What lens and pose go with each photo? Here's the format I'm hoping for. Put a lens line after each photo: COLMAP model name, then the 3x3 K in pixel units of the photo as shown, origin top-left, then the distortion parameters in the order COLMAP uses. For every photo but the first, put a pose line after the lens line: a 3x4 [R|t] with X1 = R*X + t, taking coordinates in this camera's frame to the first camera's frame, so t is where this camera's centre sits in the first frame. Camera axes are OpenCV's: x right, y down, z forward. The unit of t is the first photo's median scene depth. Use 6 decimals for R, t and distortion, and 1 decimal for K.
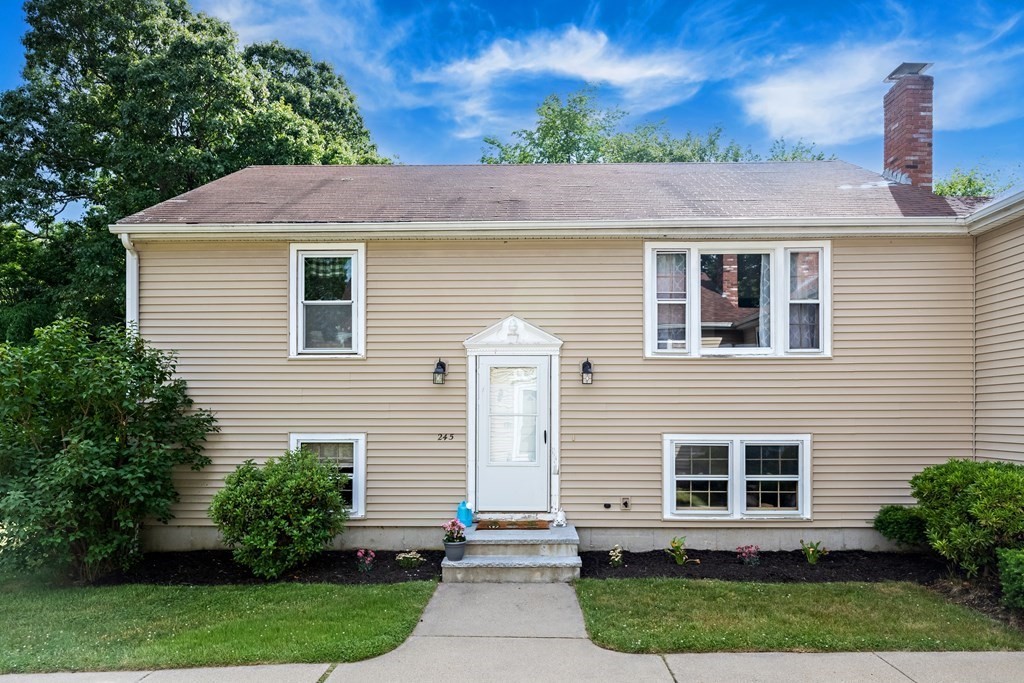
lens RADIAL K [[667.4, 0, 512.0], [0, 667.4, 341.5], [0, 0, 1]] dist [-0.000427, 0.001032]
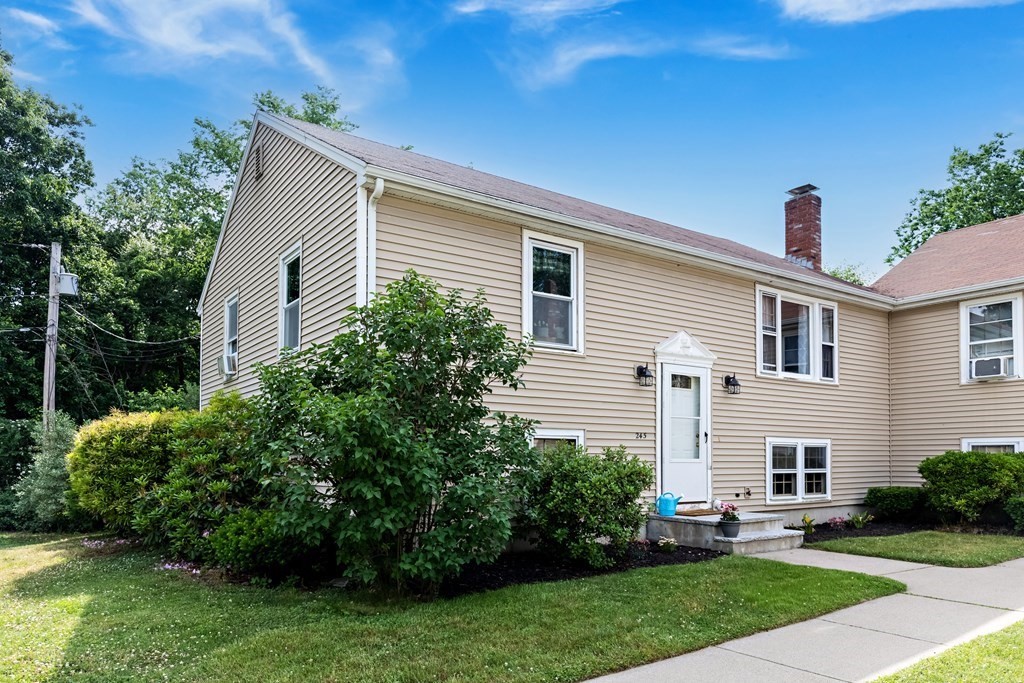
lens RADIAL K [[708.6, 0, 512.2], [0, 708.6, 355.0], [0, 0, 1]] dist [-0.000014, -0.000068]
pose [[0.800074, 0.091070, 0.592948, -0.959839], [-0.071151, 0.995839, -0.056944, 0.093687], [-0.595667, 0.003371, 0.803225, 0.205490]]
